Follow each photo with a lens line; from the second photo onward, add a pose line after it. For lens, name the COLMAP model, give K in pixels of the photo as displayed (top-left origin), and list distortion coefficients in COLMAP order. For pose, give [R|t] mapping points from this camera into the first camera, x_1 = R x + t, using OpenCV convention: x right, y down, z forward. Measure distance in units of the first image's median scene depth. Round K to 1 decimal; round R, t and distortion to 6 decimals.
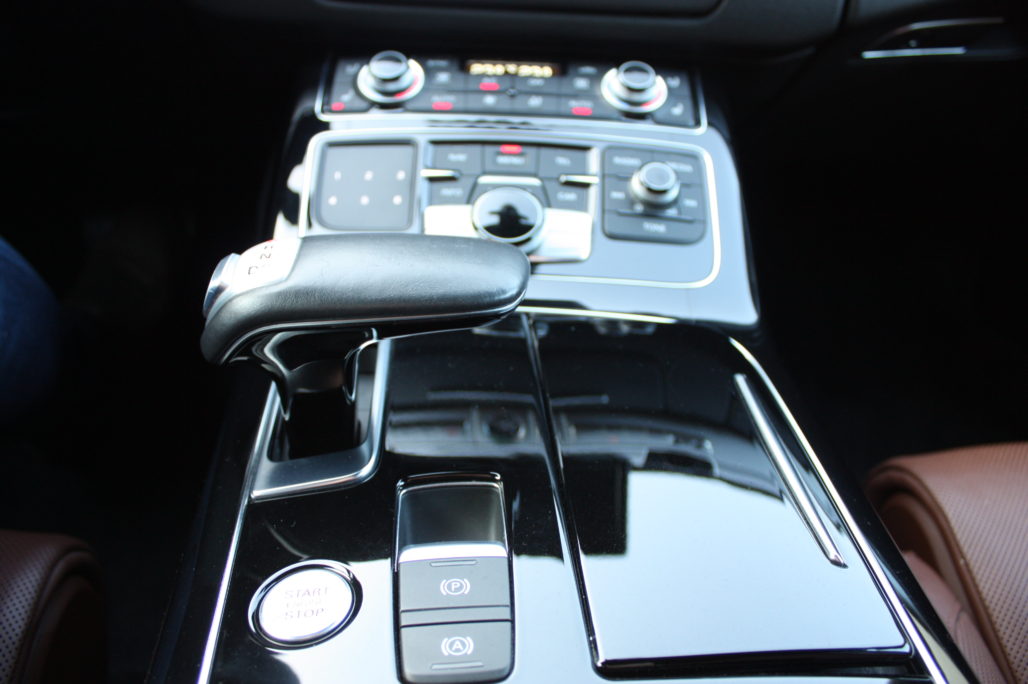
lens RADIAL K [[855.1, 0, 514.0], [0, 855.1, 342.0], [0, 0, 1]] dist [-0.122978, 0.002461]
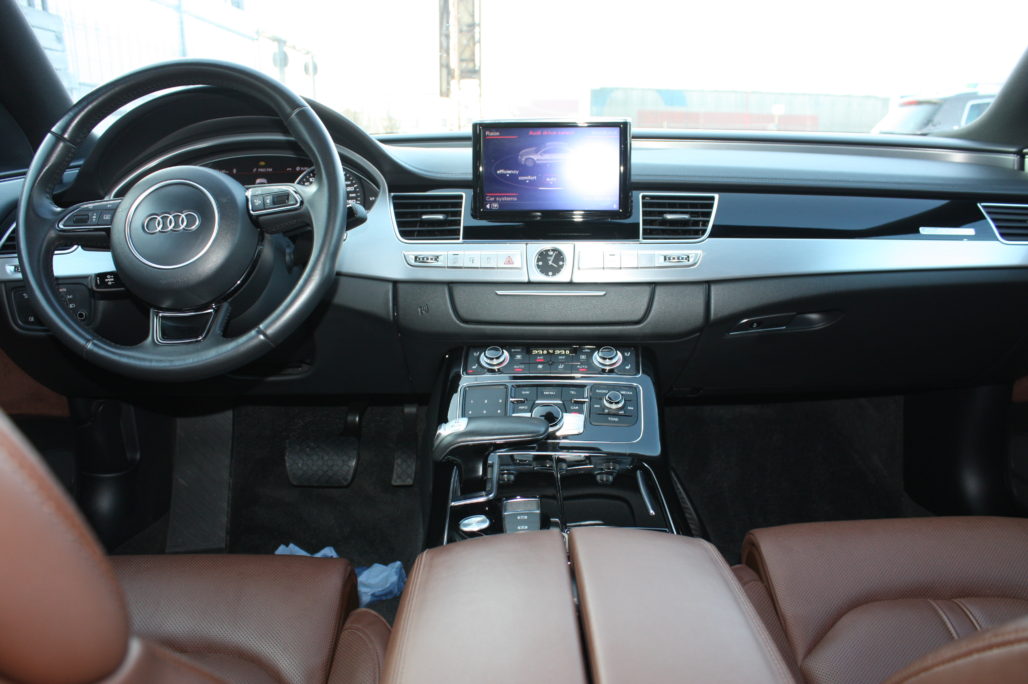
lens RADIAL K [[855.1, 0, 514.0], [0, 855.1, 342.0], [0, 0, 1]] dist [-0.122978, 0.002461]
pose [[0.994142, -0.041213, -0.099912, 0.127877], [0.010105, 0.955835, -0.293730, 0.302377], [0.107604, 0.291000, 0.950653, -1.127043]]
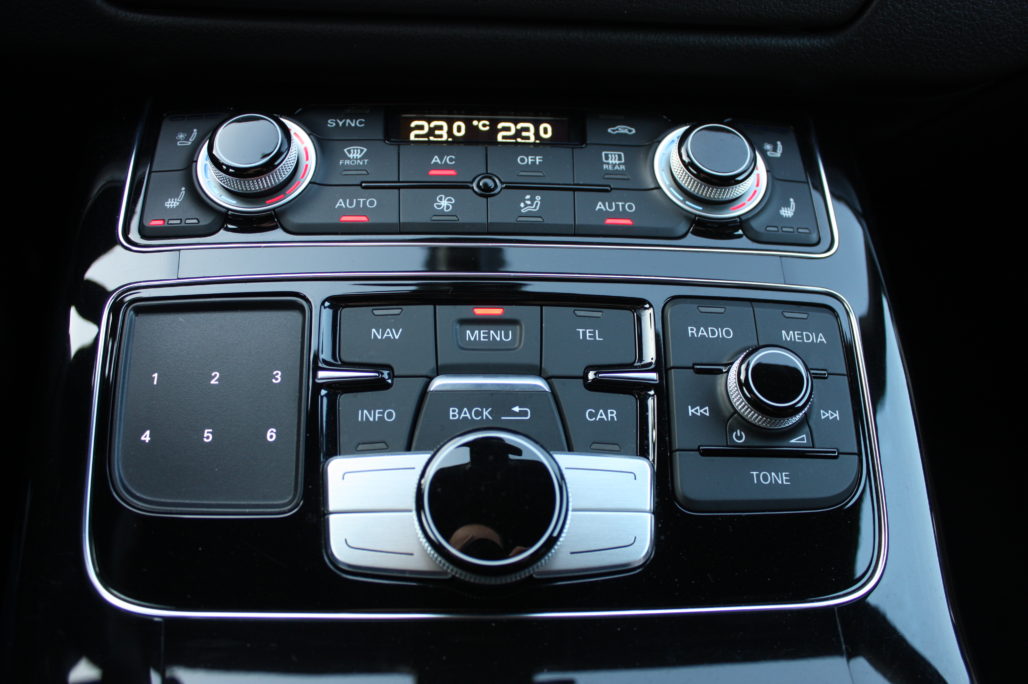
lens RADIAL K [[876.3, 0, 514.0], [0, 876.3, 342.0], [0, 0, 1]] dist [-0.181883, 0.157167]
pose [[0.998520, -0.029579, 0.045628, -0.012692], [0.025071, 0.995029, 0.096378, -0.252849], [-0.048252, -0.095091, 0.994298, 0.452609]]
